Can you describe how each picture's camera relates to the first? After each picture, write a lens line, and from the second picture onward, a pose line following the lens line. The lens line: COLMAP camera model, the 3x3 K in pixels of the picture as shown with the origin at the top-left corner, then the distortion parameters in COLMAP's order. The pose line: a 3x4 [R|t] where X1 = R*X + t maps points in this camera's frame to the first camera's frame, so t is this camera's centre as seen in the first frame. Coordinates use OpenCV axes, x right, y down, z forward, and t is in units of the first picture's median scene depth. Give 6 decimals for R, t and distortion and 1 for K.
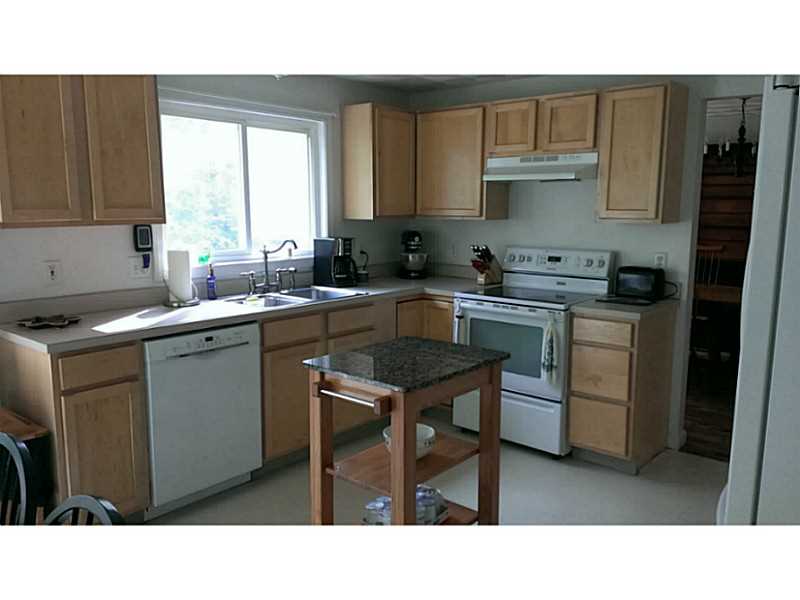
lens RADIAL K [[635.7, 0, 402.1], [0, 635.7, 300.1], [0, 0, 1]] dist [0.153086, -0.248973]
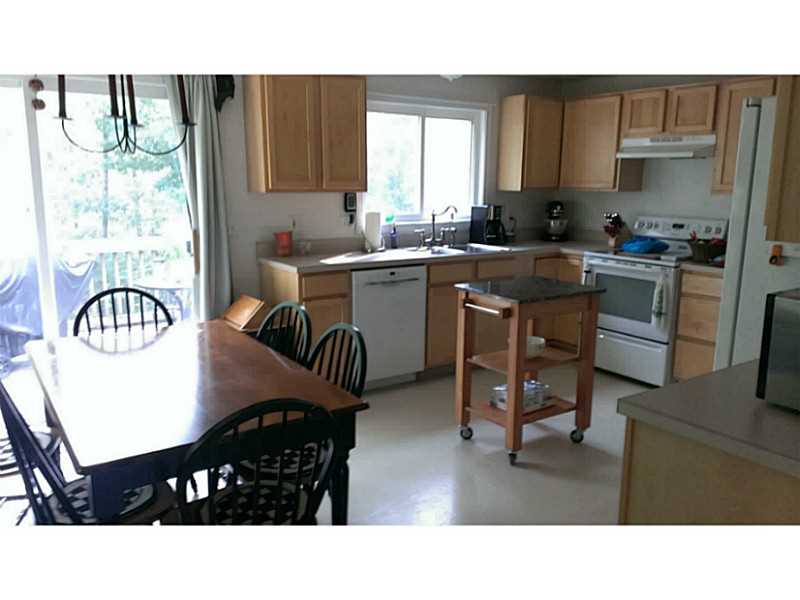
lens RADIAL K [[635.7, 0, 402.1], [0, 635.7, 300.1], [0, 0, 1]] dist [0.153086, -0.248973]
pose [[0.966499, 0.056146, -0.250455, 0.060382], [-0.046430, 0.997928, 0.044538, 0.042941], [0.252437, -0.031418, 0.967103, -0.280456]]
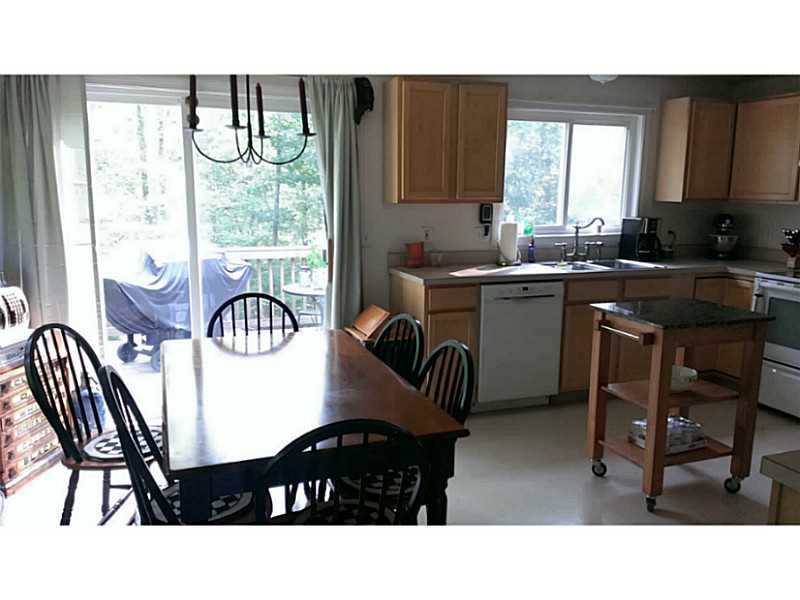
lens RADIAL K [[635.7, 0, 402.1], [0, 635.7, 300.1], [0, 0, 1]] dist [0.153086, -0.248973]
pose [[0.877468, 0.091223, -0.470881, 0.081748], [-0.081474, 0.995828, 0.041097, 0.038804], [0.472665, 0.002303, 0.881239, -0.231688]]
